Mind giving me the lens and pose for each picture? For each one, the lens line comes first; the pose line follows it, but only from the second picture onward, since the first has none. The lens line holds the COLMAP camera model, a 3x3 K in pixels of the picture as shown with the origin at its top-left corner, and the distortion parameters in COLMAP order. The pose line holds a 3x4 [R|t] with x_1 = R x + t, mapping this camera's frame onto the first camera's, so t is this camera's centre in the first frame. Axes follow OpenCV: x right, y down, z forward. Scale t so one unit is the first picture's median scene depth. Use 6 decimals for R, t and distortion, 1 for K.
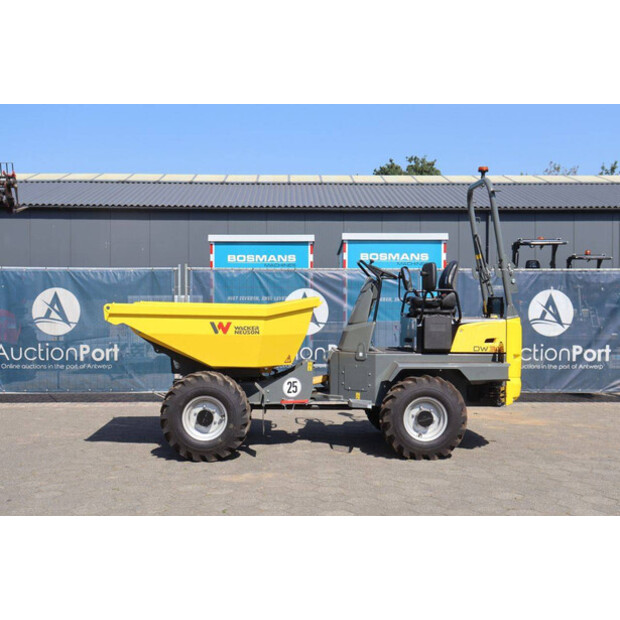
lens RADIAL K [[894.8, 0, 320.1], [0, 894.8, 302.0], [0, 0, 1]] dist [0.108656, 0.000000]
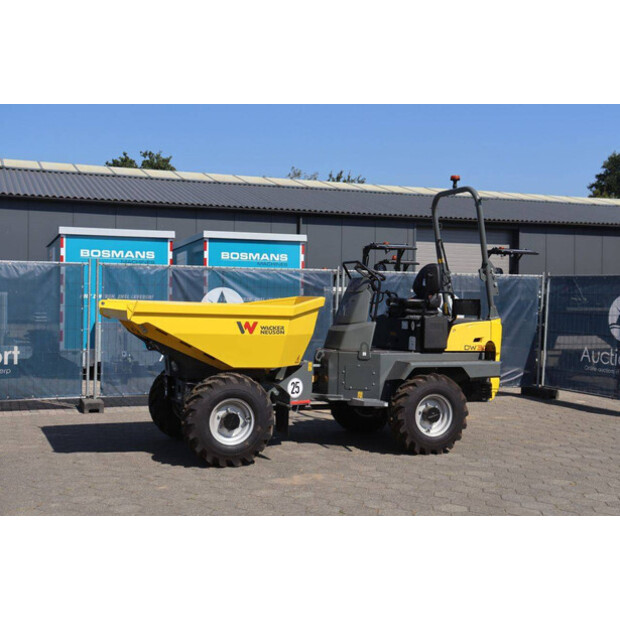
lens RADIAL K [[894.8, 0, 328.2], [0, 894.8, 315.5], [0, 0, 1]] dist [0.108656, 0.000000]
pose [[0.940095, 0.004979, 0.340876, -0.338408], [-0.010599, 0.999837, 0.014626, 0.000504], [-0.340748, -0.017363, 0.939994, 0.059563]]
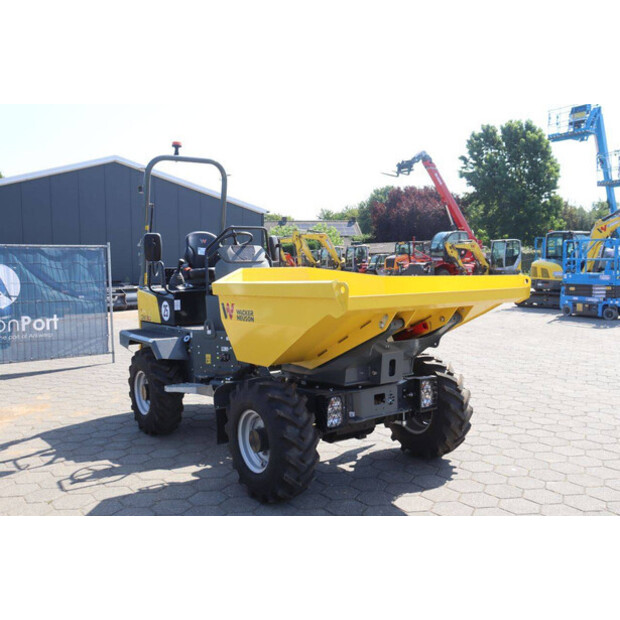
lens RADIAL K [[594.9, 0, 313.9], [0, 594.9, 308.6], [0, 0, 1]] dist [-0.084601, 0.000000]
pose [[-0.555608, -0.058394, 0.829391, -0.509152], [0.018734, 0.996398, 0.082702, -0.013115], [-0.831233, 0.061487, -0.552513, 1.330828]]
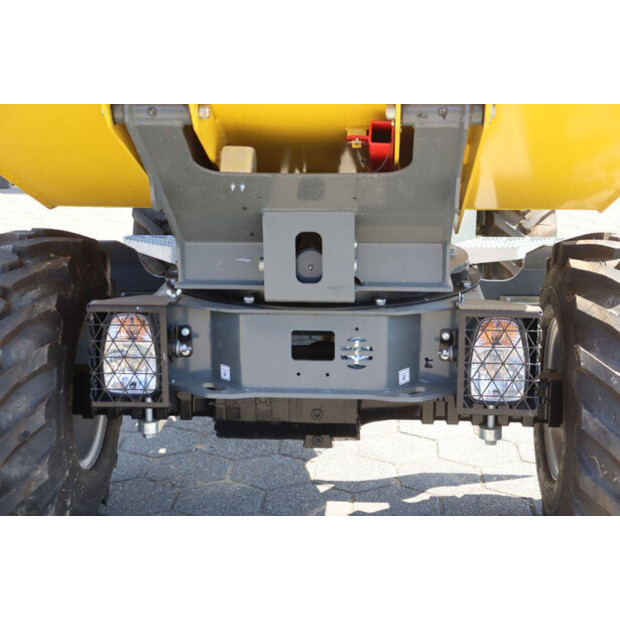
lens RADIAL K [[1115.3, 0, 322.7], [0, 1115.3, 309.4], [0, 0, 1]] dist [0.248501, 0.000000]
pose [[0.098507, -0.254052, 0.962161, -0.437586], [0.012346, 0.967101, 0.254092, 0.012588], [-0.995060, -0.013151, 0.098403, 1.003617]]
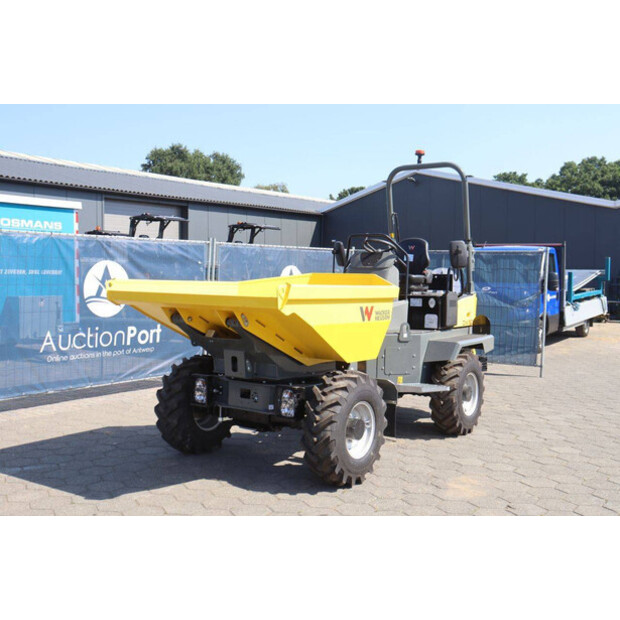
lens RADIAL K [[732.9, 0, 338.3], [0, 732.9, 305.6], [0, 0, 1]] dist [-0.038629, 0.000000]
pose [[0.582356, -0.033066, 0.812261, -0.614738], [-0.006838, 0.998938, 0.045567, -0.007134], [-0.812905, -0.032090, 0.581511, 0.609845]]
